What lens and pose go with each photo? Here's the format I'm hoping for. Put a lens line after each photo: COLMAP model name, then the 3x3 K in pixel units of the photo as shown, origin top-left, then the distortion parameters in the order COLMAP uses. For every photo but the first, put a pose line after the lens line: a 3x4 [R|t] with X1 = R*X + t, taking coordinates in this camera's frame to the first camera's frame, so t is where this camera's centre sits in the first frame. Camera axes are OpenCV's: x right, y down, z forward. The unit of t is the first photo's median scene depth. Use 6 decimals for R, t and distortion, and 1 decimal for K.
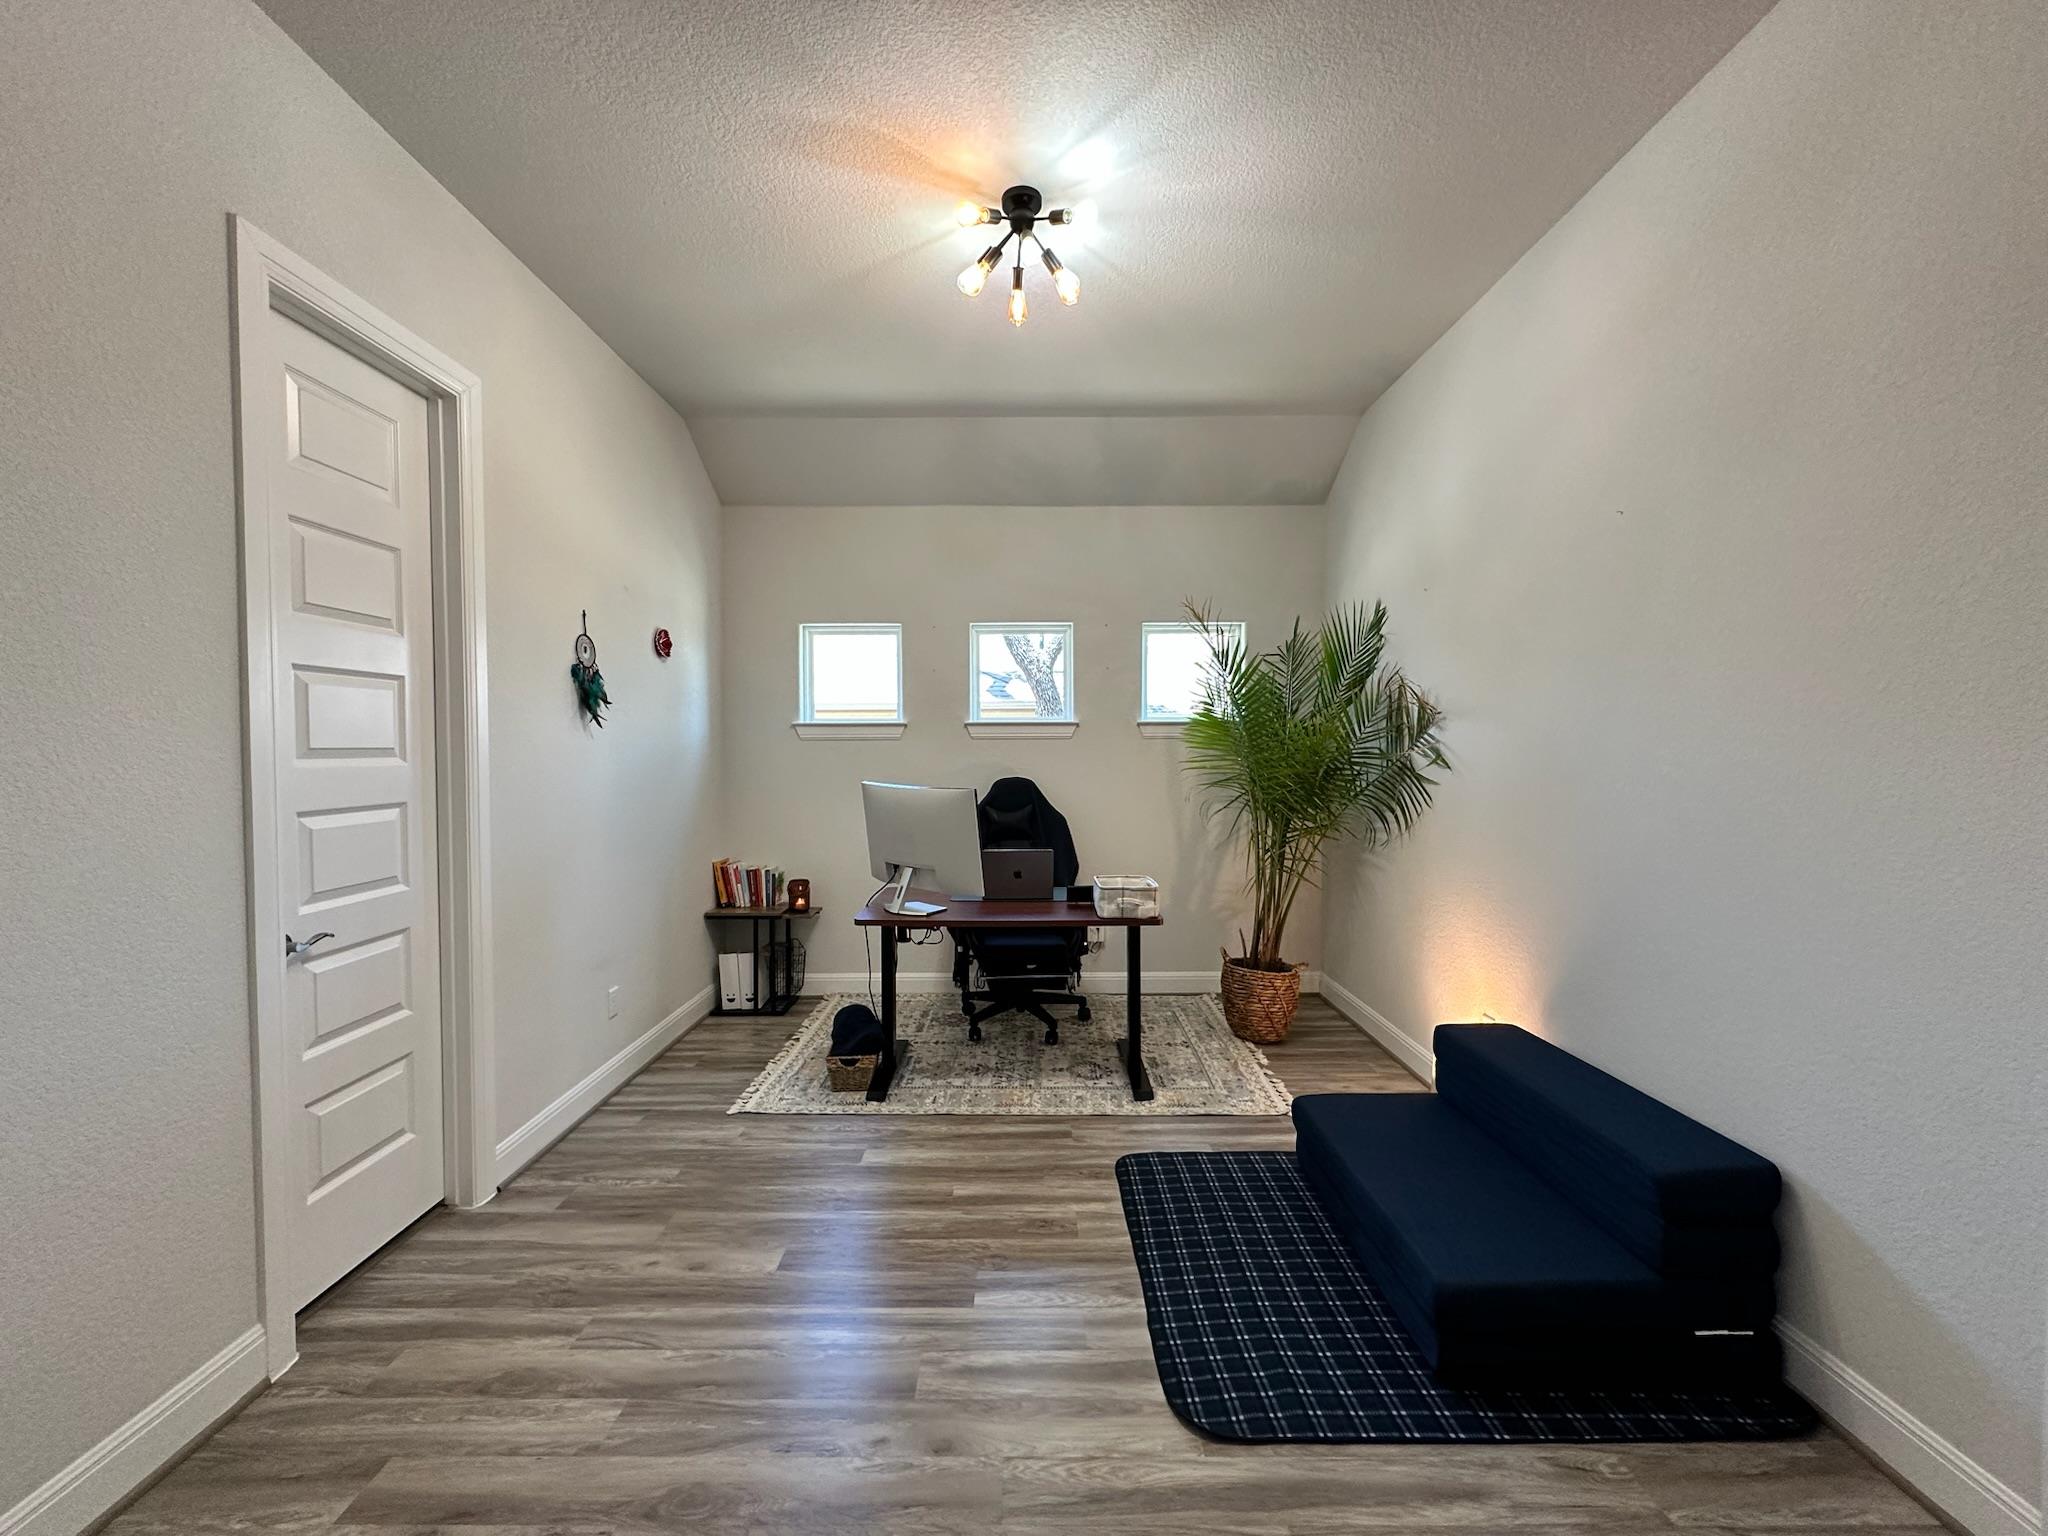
lens RADIAL K [[818.6, 0, 1027.0], [0, 818.6, 765.0], [0, 0, 1]] dist [-0.003346, 0.000281]
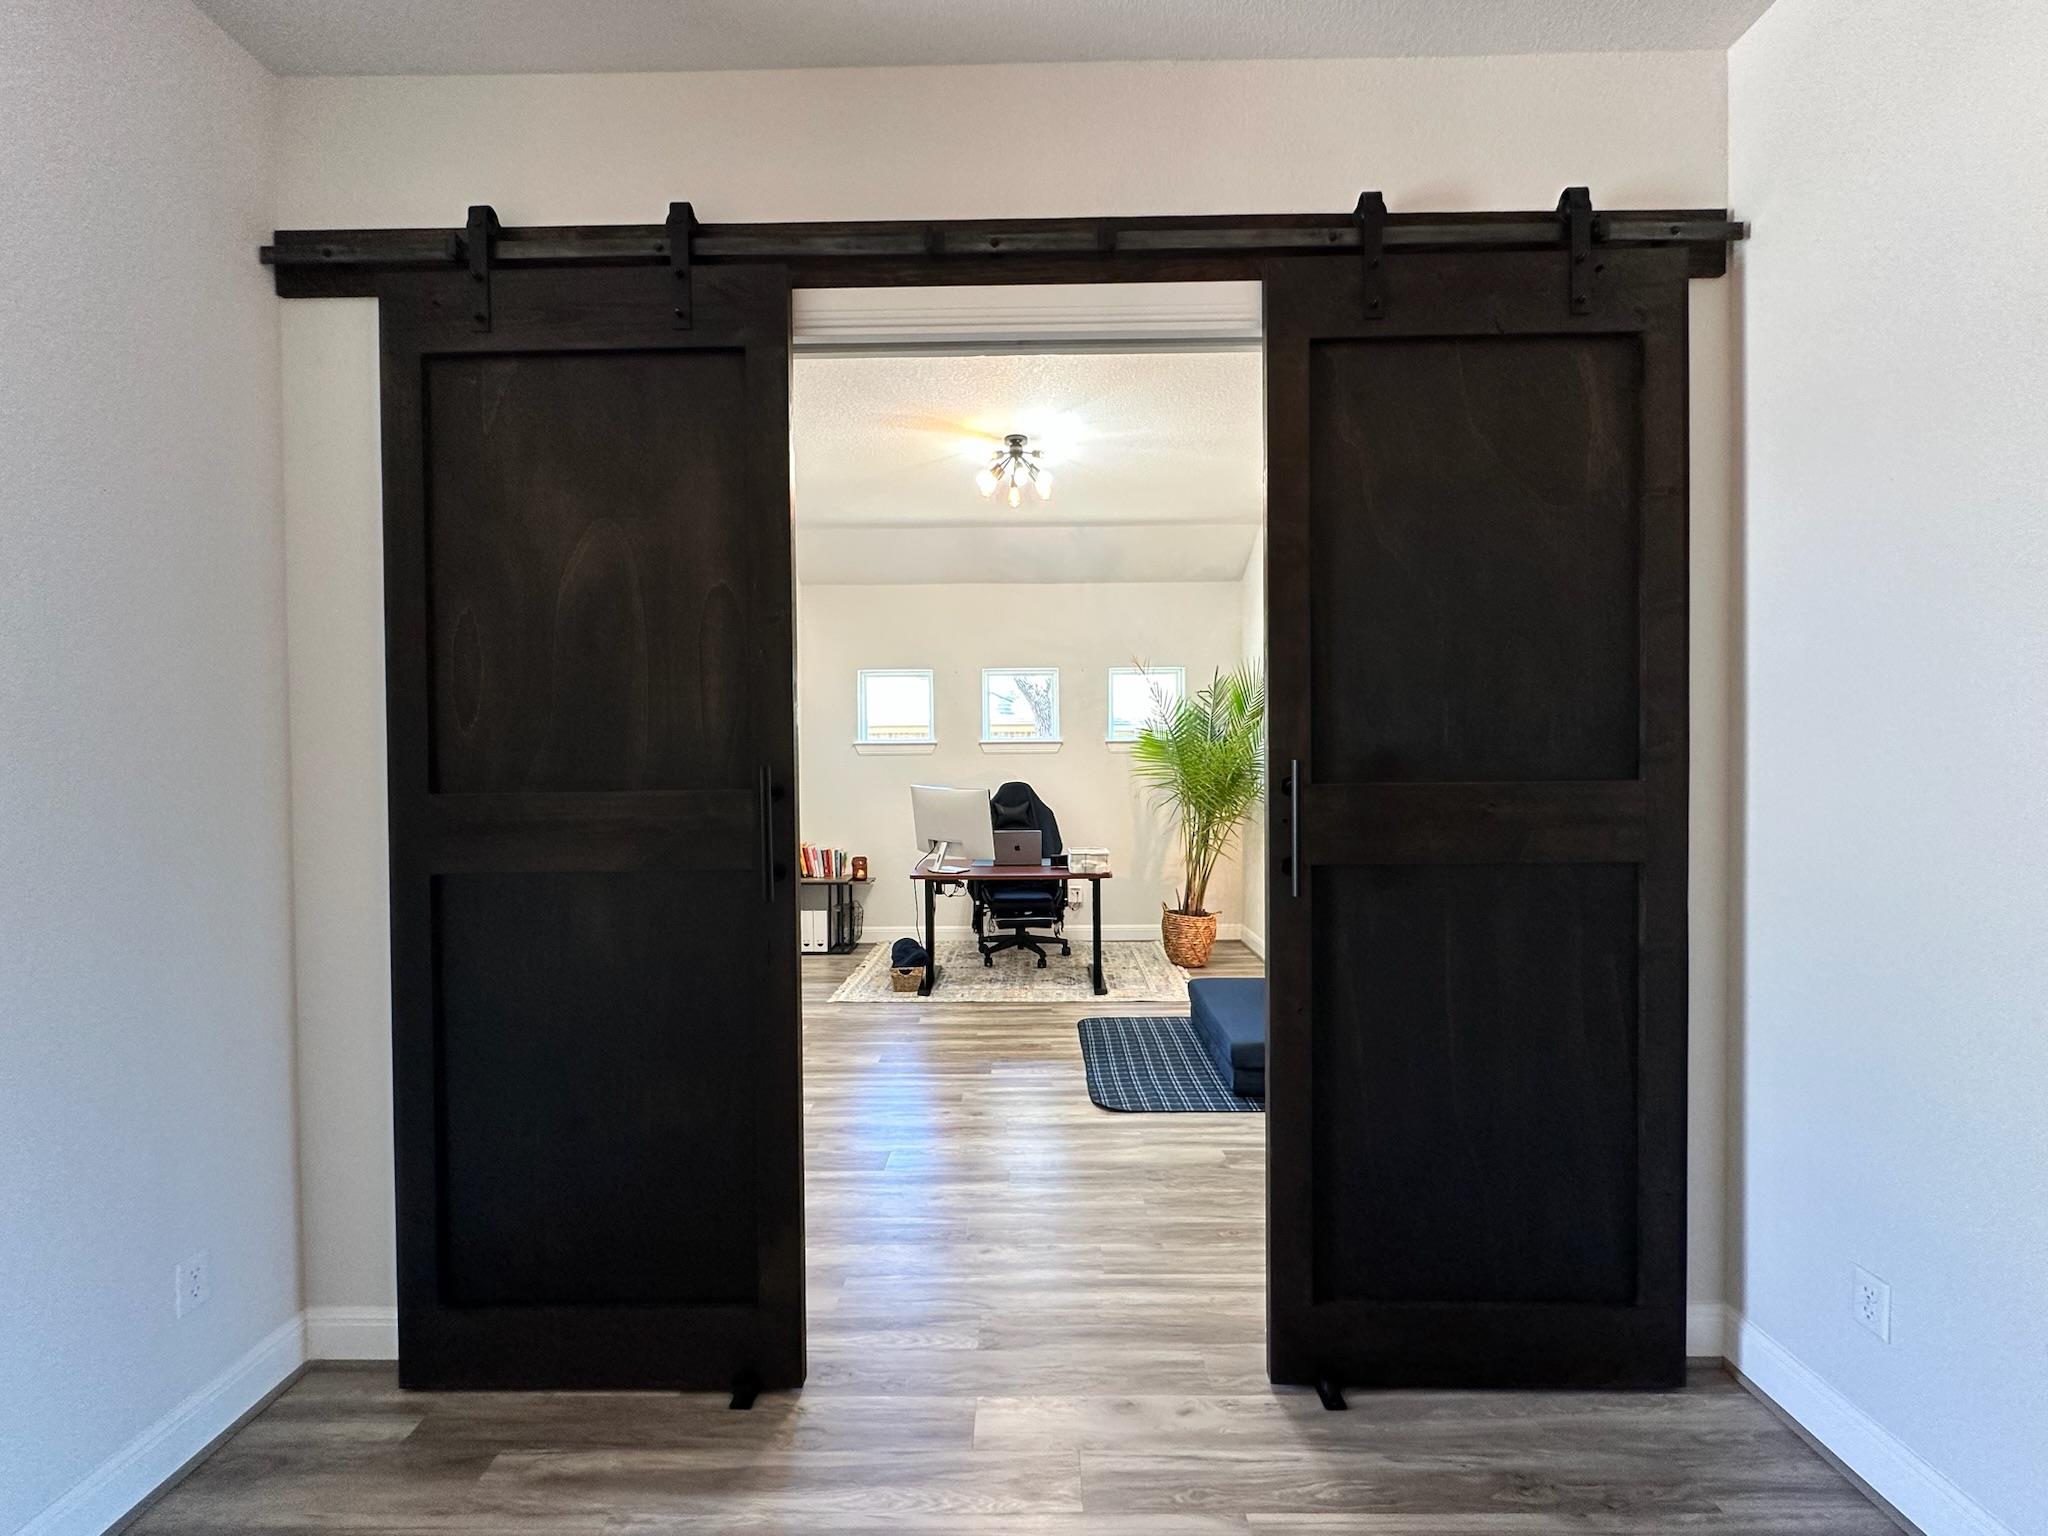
lens RADIAL K [[818.6, 0, 1023.6], [0, 818.6, 767.7], [0, 0, 1]] dist [-0.003346, 0.000281]
pose [[0.999913, -0.004714, -0.012334, 0.019440], [0.004673, 0.999983, -0.003358, -0.005156], [0.012350, 0.003300, 0.999918, -0.482717]]
